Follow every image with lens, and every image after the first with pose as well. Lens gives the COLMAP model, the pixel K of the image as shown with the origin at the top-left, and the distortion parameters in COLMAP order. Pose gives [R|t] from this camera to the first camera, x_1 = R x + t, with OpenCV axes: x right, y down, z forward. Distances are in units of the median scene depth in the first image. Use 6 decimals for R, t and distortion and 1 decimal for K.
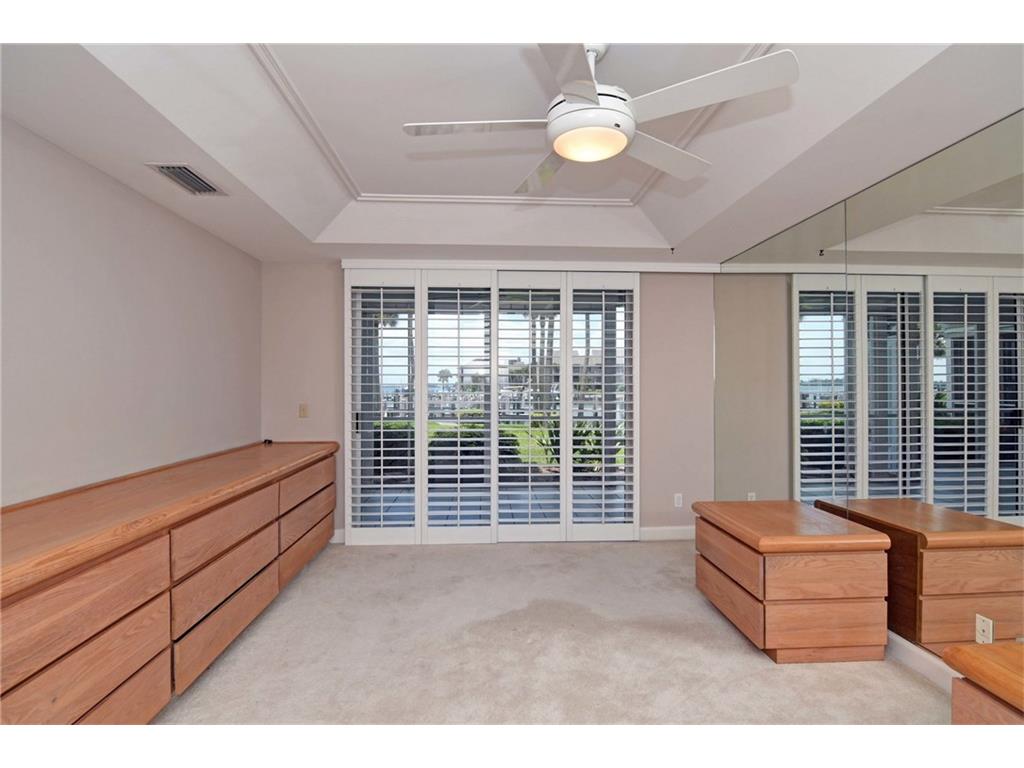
lens RADIAL K [[529.2, 0, 510.4], [0, 529.2, 386.4], [0, 0, 1]] dist [0.017309, 0.001043]
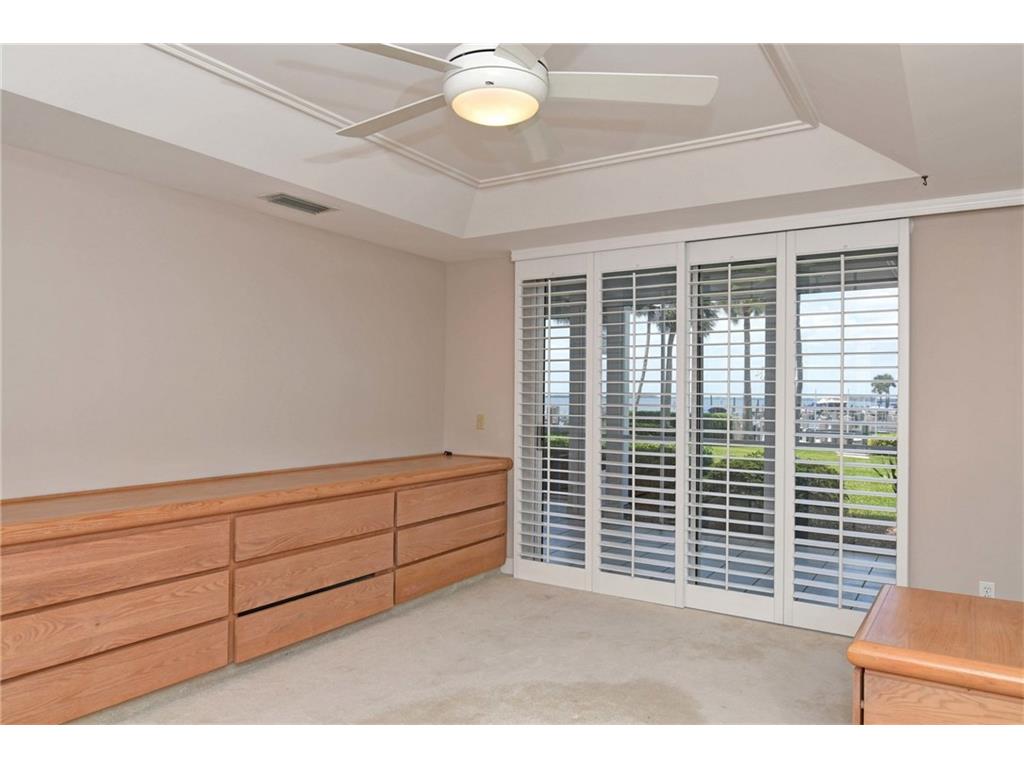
lens RADIAL K [[717.1, 0, 513.9], [0, 717.1, 388.7], [0, 0, 1]] dist [0.065744, 0.005145]
pose [[0.818170, 0.005812, -0.574947, 0.367708], [-0.012577, 0.999891, -0.007790, -0.001004], [0.574839, 0.013604, 0.818153, 0.030168]]
